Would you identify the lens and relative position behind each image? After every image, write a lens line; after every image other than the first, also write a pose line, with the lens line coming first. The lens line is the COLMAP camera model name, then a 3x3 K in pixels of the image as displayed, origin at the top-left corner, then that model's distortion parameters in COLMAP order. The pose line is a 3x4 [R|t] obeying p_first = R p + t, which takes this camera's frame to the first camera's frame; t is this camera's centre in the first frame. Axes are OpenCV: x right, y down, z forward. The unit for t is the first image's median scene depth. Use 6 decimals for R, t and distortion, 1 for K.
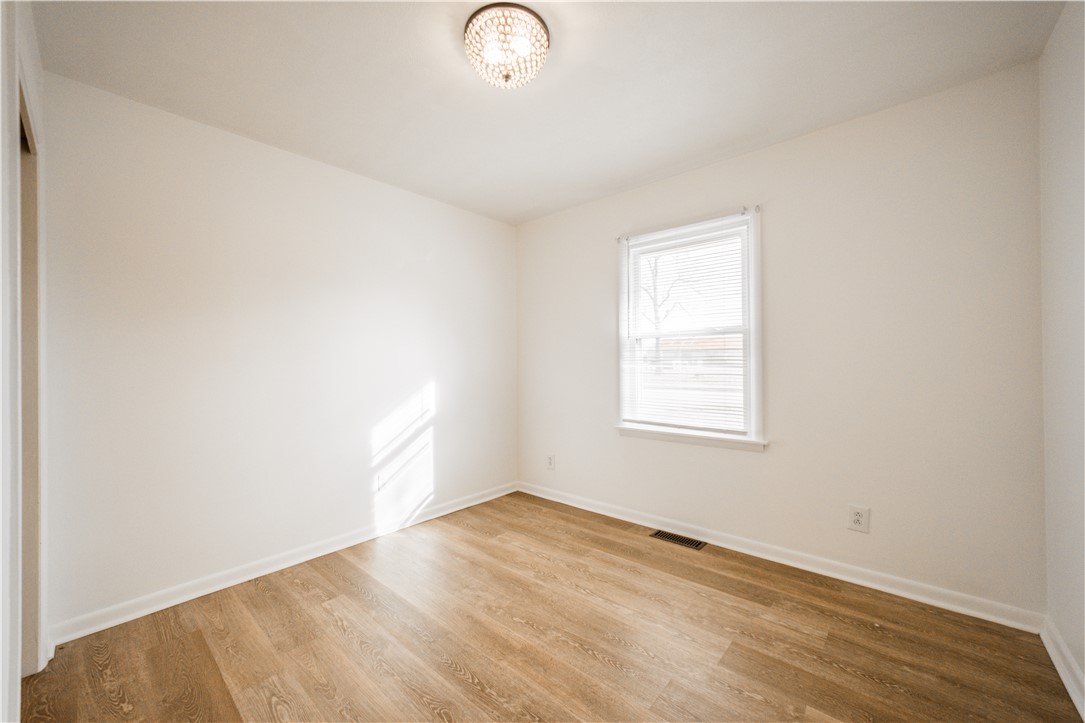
lens RADIAL K [[416.2, 0, 539.5], [0, 416.2, 362.1], [0, 0, 1]] dist [-0.025247, 0.007456]
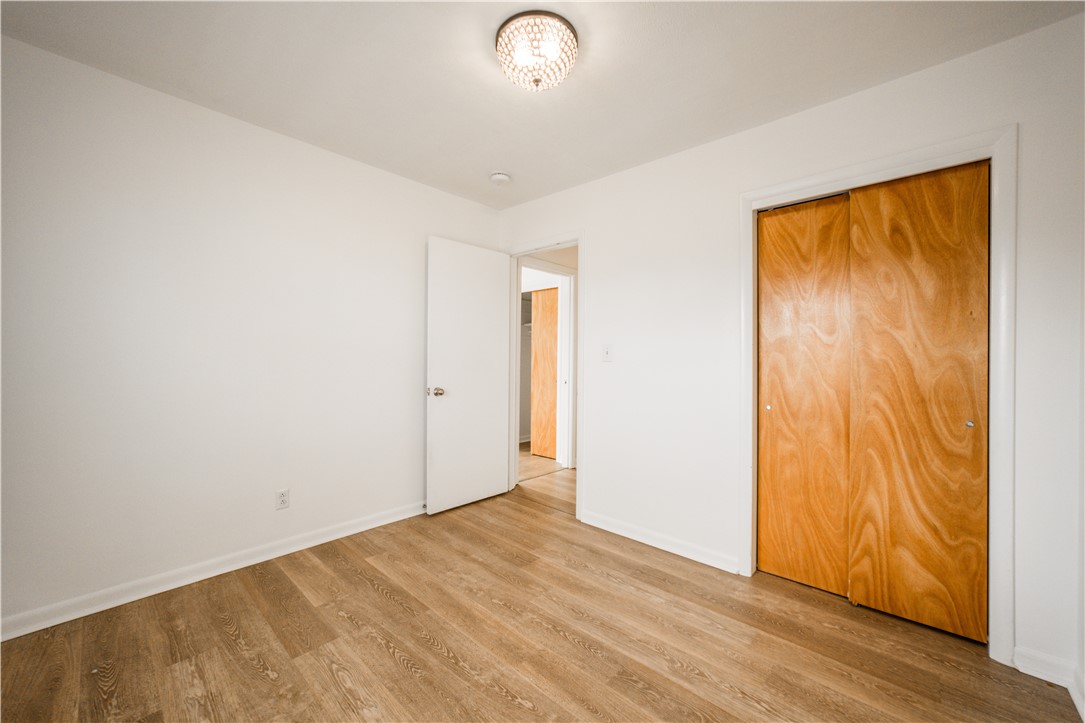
lens RADIAL K [[416.2, 0, 539.5], [0, 416.2, 362.1], [0, 0, 1]] dist [-0.025247, 0.007456]
pose [[-0.999877, -0.001246, 0.015614, -0.076922], [-0.001290, 0.999995, -0.002789, 0.013296], [-0.015610, -0.002809, -0.999874, 1.525338]]
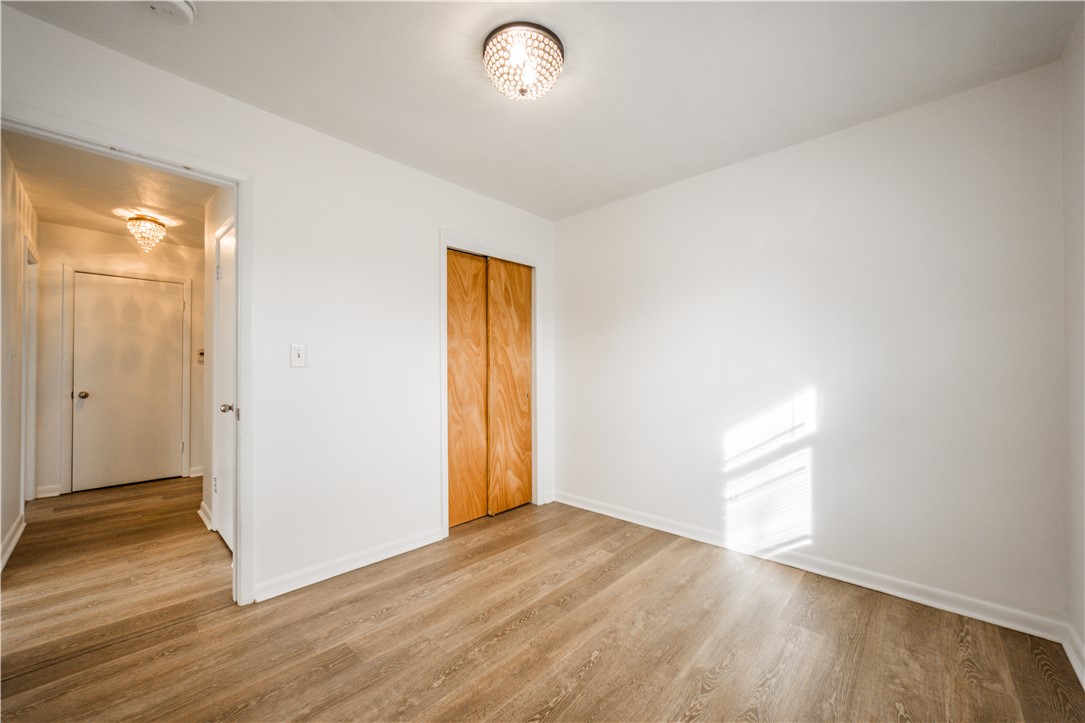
lens RADIAL K [[416.2, 0, 539.5], [0, 416.2, 362.1], [0, 0, 1]] dist [-0.025247, 0.007456]
pose [[-0.026449, 0.000243, -0.999650, 0.728158], [0.006408, 0.999979, 0.000073, -0.000463], [0.999630, -0.006404, -0.026450, 0.798327]]
